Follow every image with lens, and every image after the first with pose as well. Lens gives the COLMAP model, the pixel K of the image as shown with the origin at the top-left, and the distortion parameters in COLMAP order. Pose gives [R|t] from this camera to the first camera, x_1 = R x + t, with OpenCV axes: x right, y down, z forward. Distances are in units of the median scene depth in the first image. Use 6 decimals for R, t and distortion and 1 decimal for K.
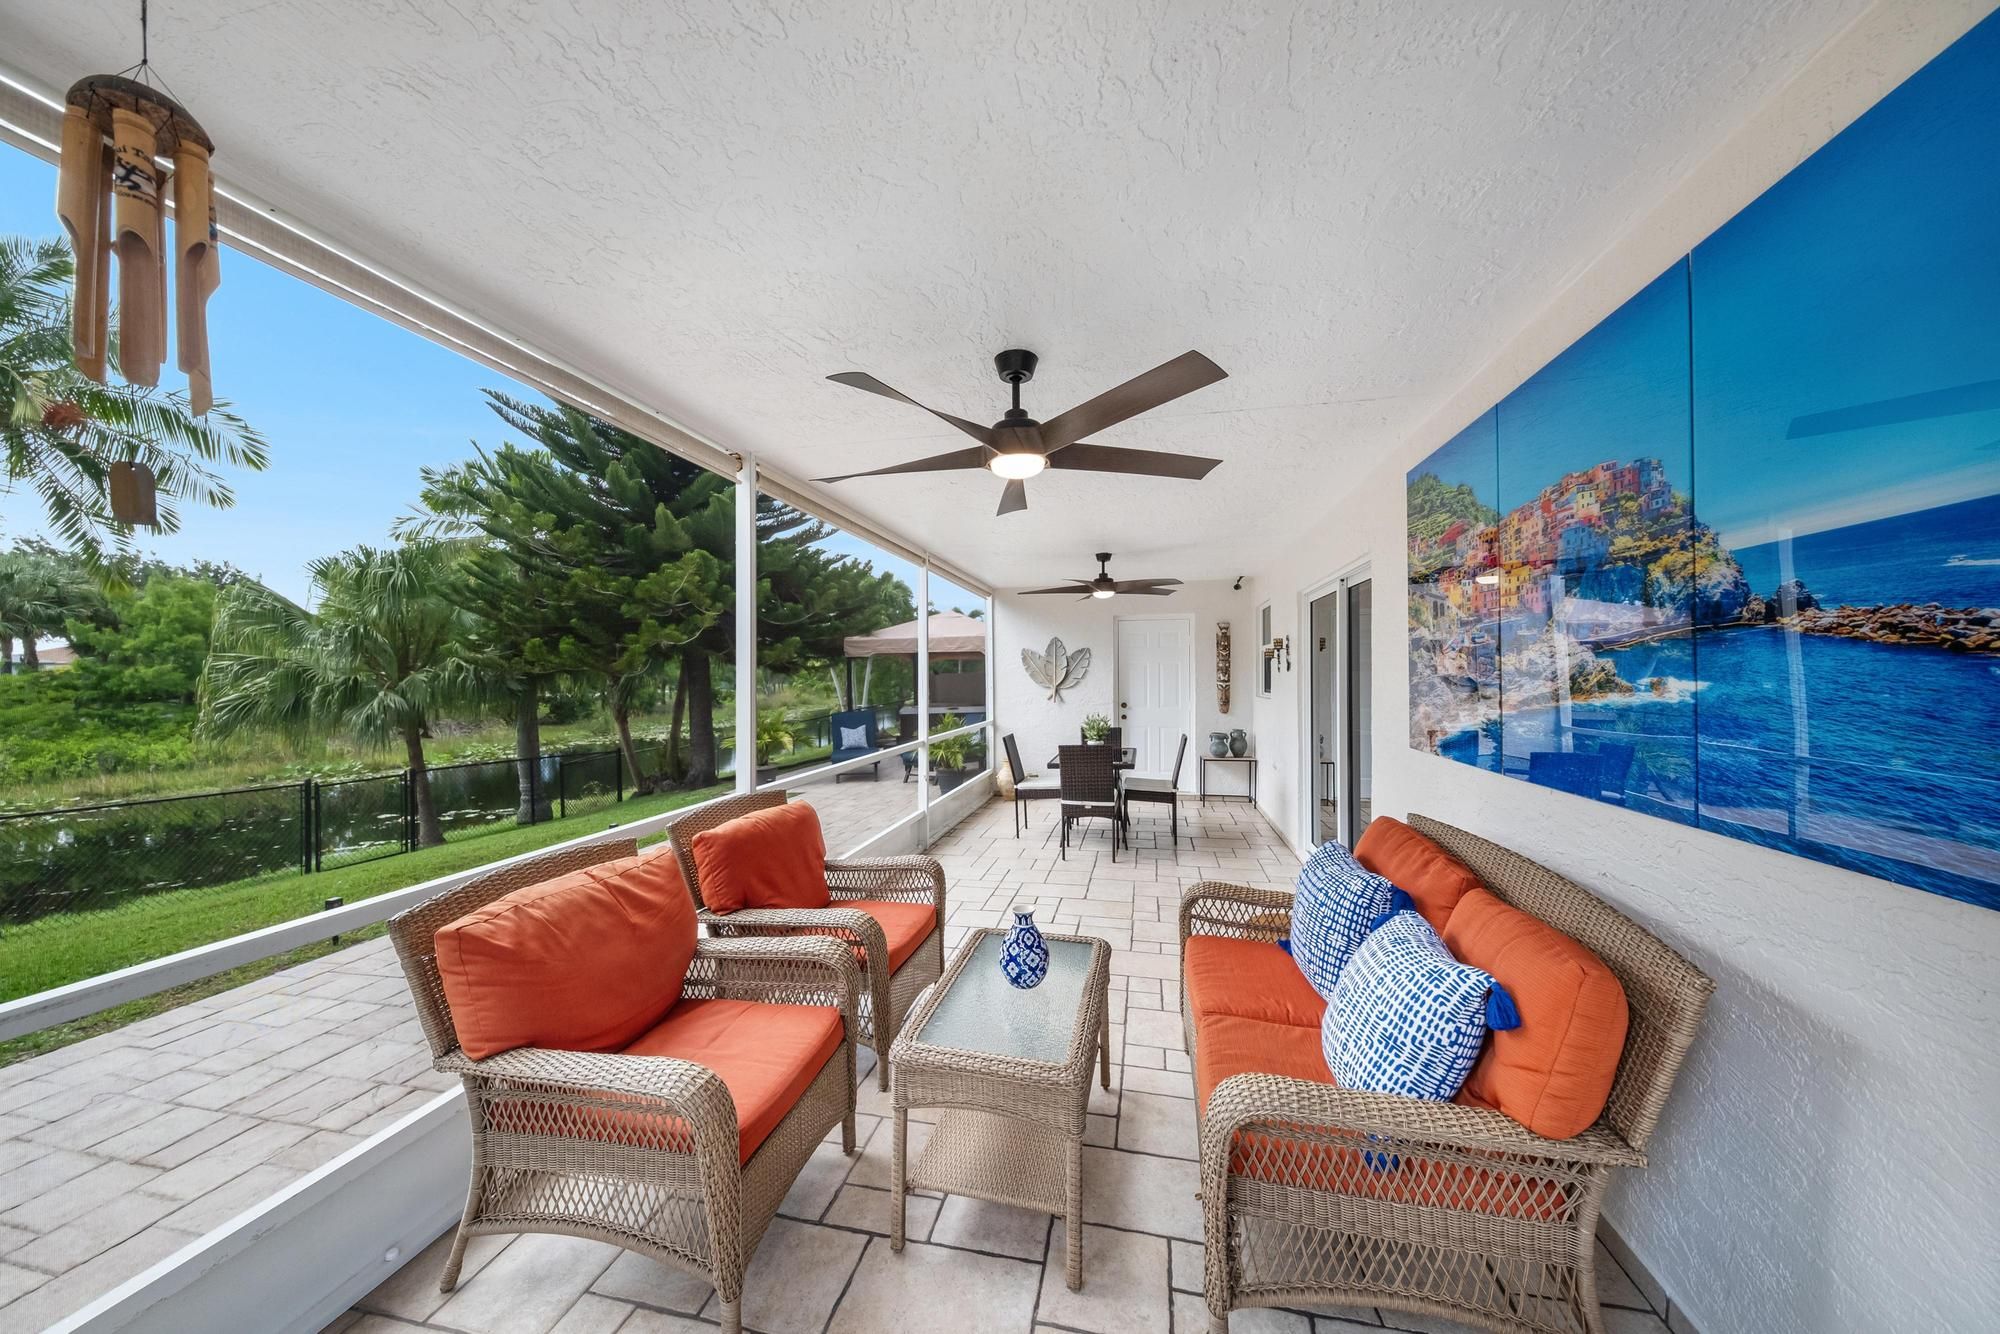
lens RADIAL K [[678.7, 0, 1013.3], [0, 678.7, 661.8], [0, 0, 1]] dist [0.002741, -0.001117]
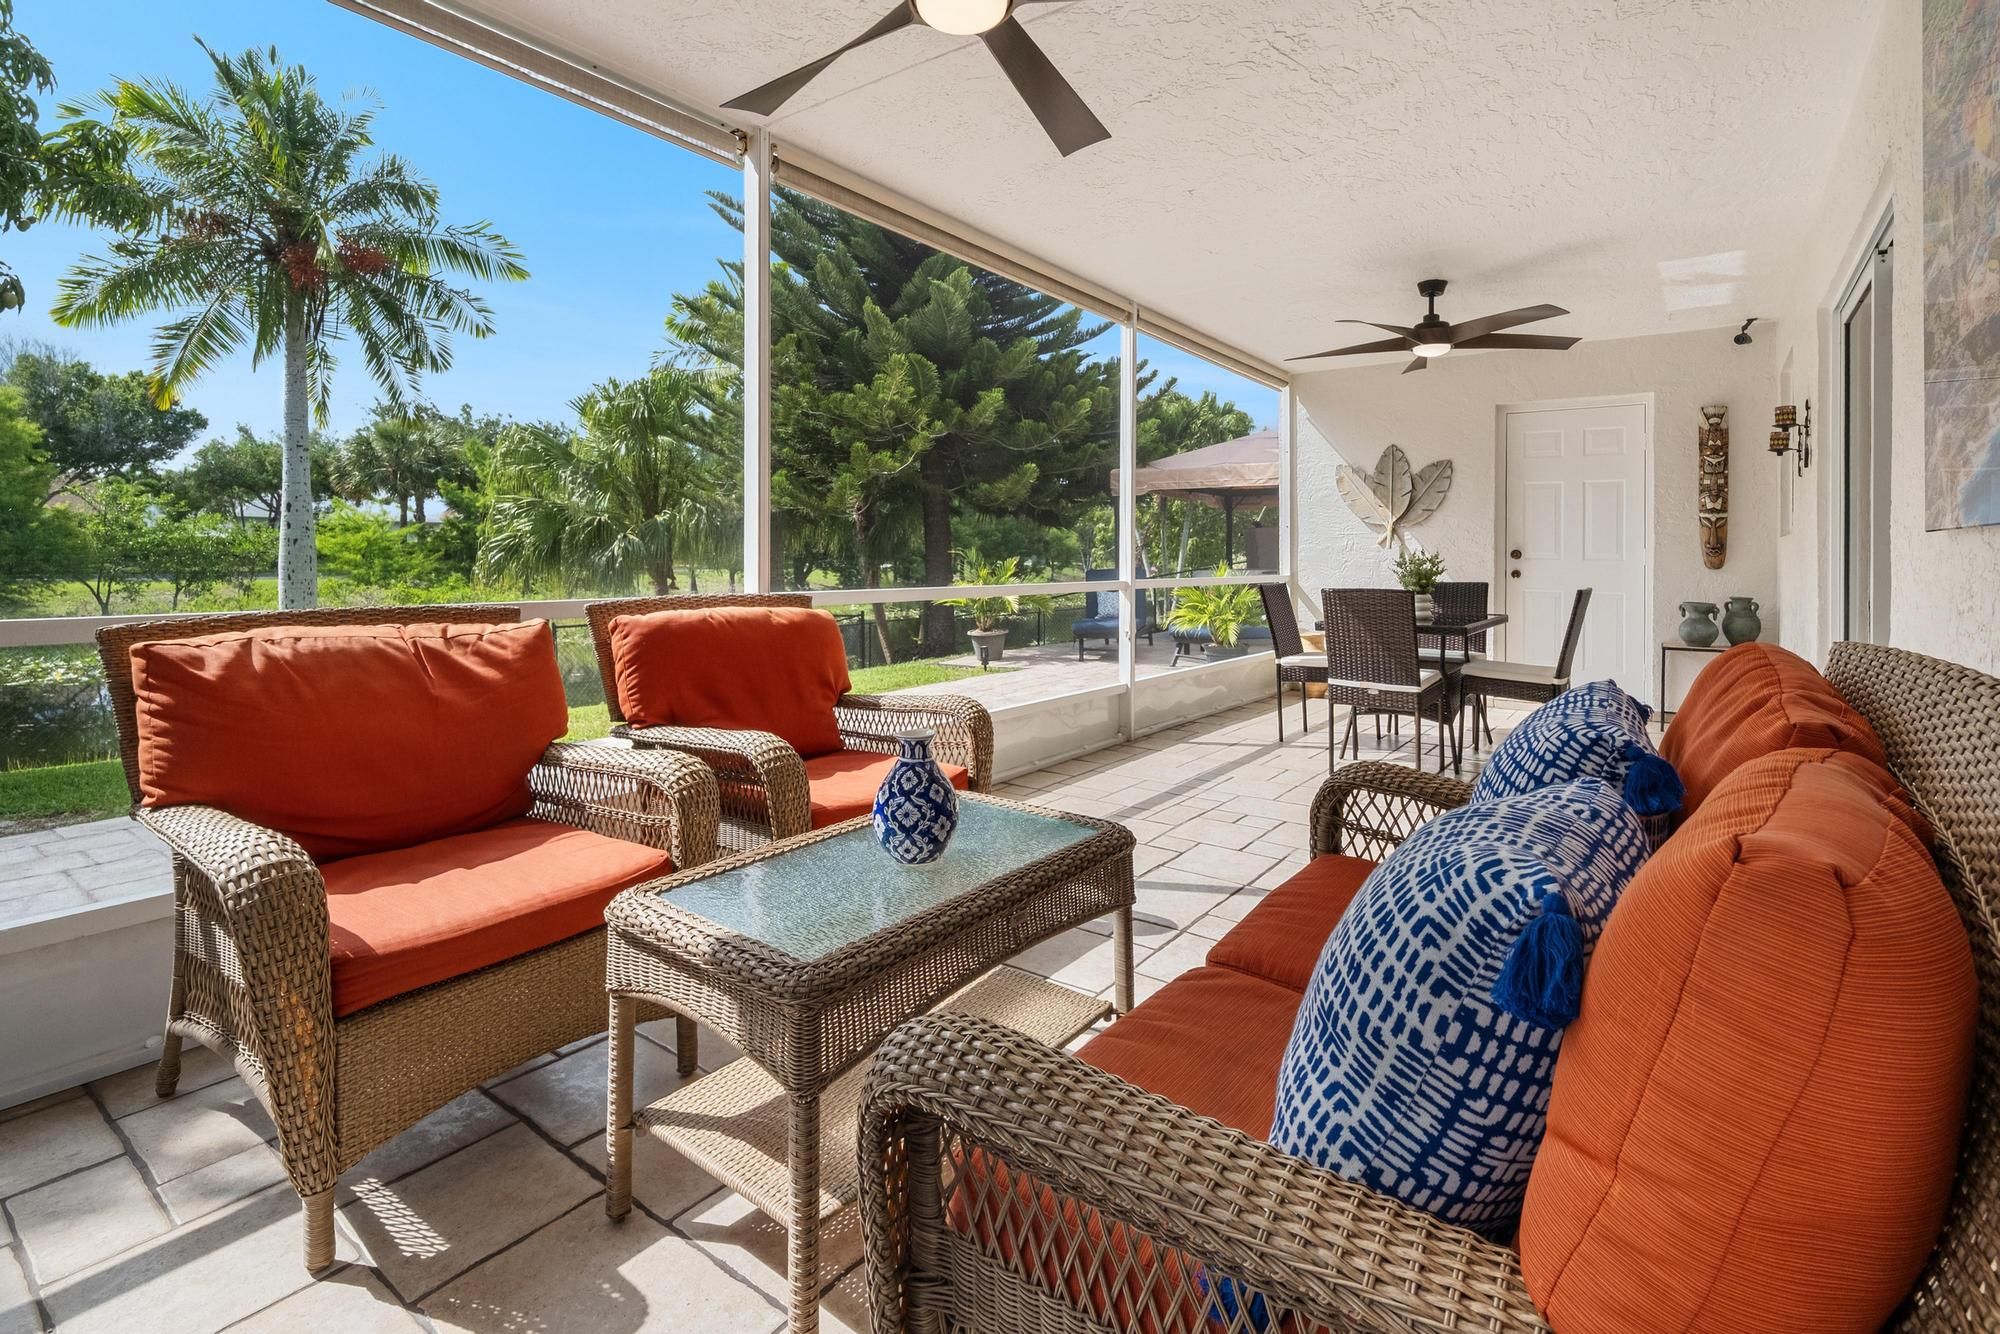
lens RADIAL K [[930.0, 0, 1021.8], [0, 930.0, 536.5], [0, 0, 1]] dist [0.016693, -0.000611]
pose [[0.914235, 0.005404, -0.405149, 0.105380], [-0.002672, 0.999970, 0.007308, 0.046114], [0.405177, -0.005599, 0.914221, 0.072907]]
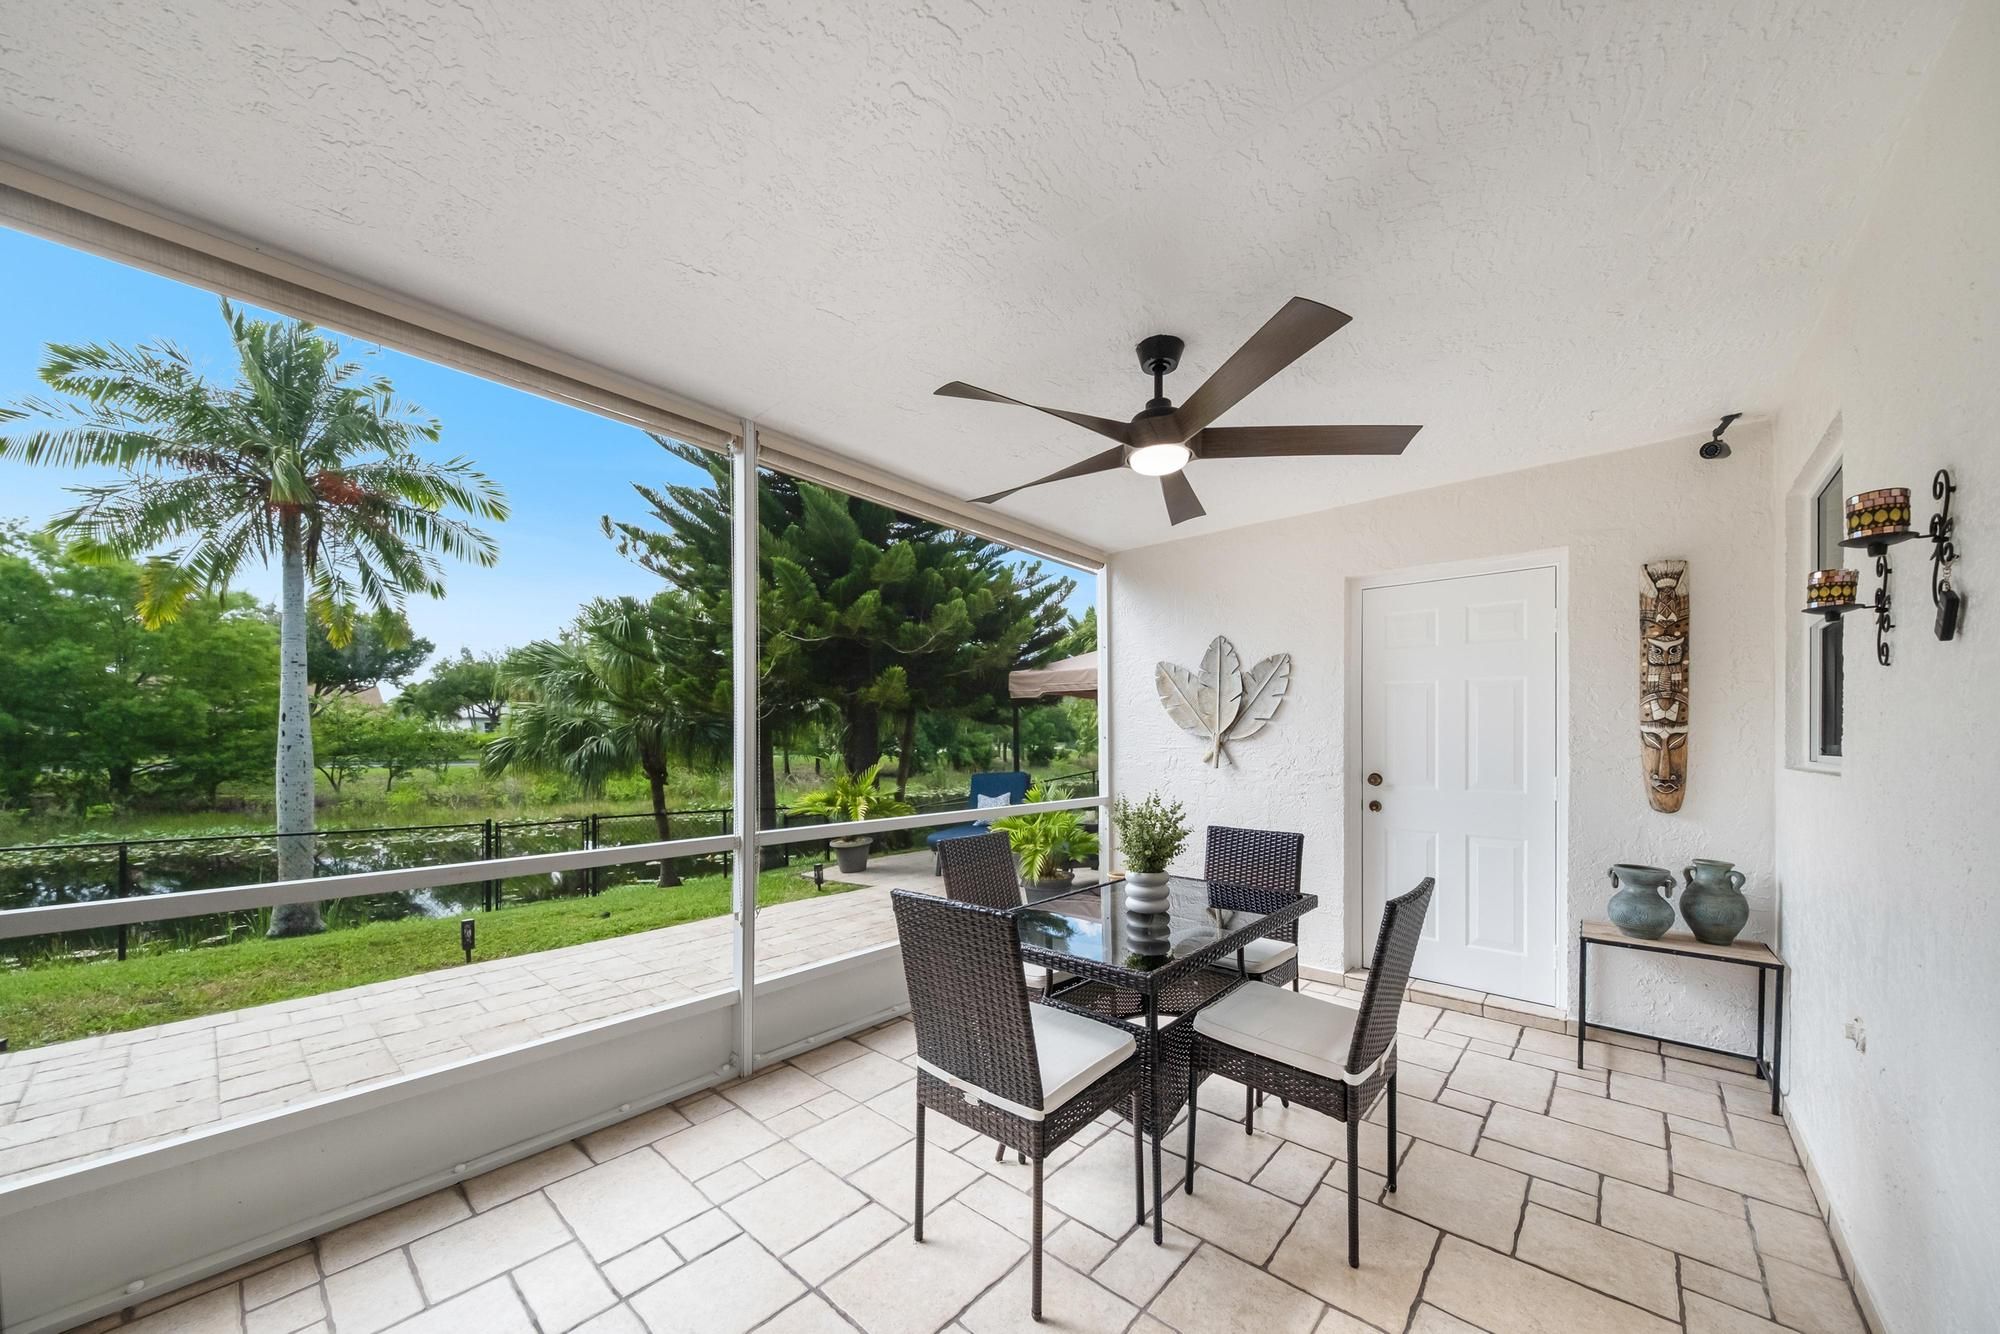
lens RADIAL K [[726.0, 0, 997.4], [0, 726.0, 732.7], [0, 0, 1]] dist [0.004409, -0.000126]
pose [[0.874342, 0.003074, -0.485300, 0.189665], [0.005046, 0.999868, 0.015425, 0.026697], [0.485284, -0.015935, 0.874211, 0.494514]]
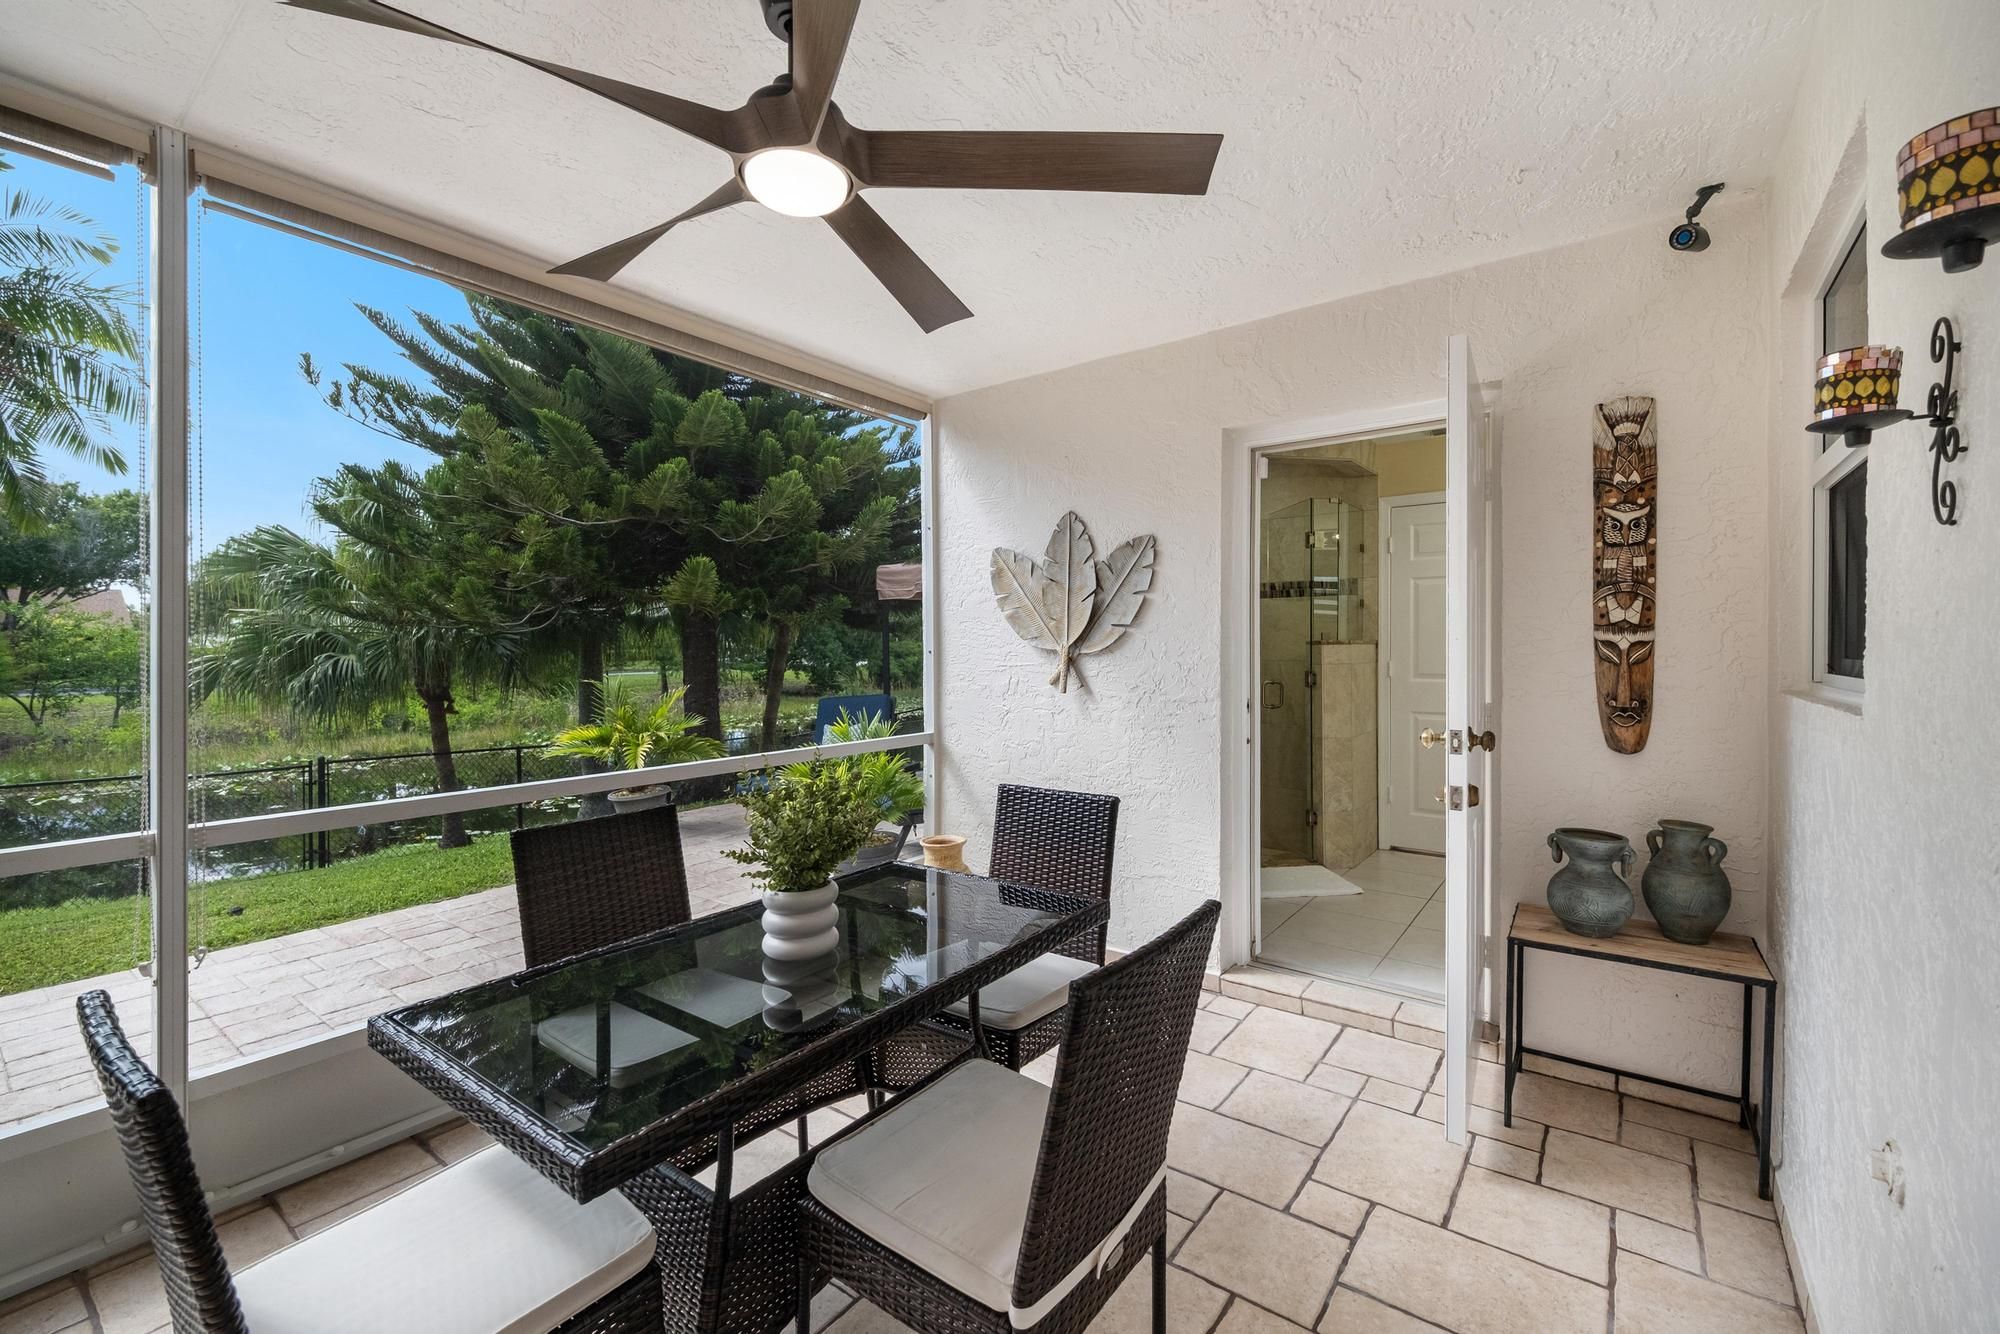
lens RADIAL K [[839.3, 0, 1015.5], [0, 839.3, 654.2], [0, 0, 1]] dist [0.008862, -0.001233]
pose [[0.912558, 0.001291, -0.408944, 0.233479], [0.013366, 0.999367, 0.032981, 0.025833], [0.408728, -0.035563, 0.911963, 0.625009]]
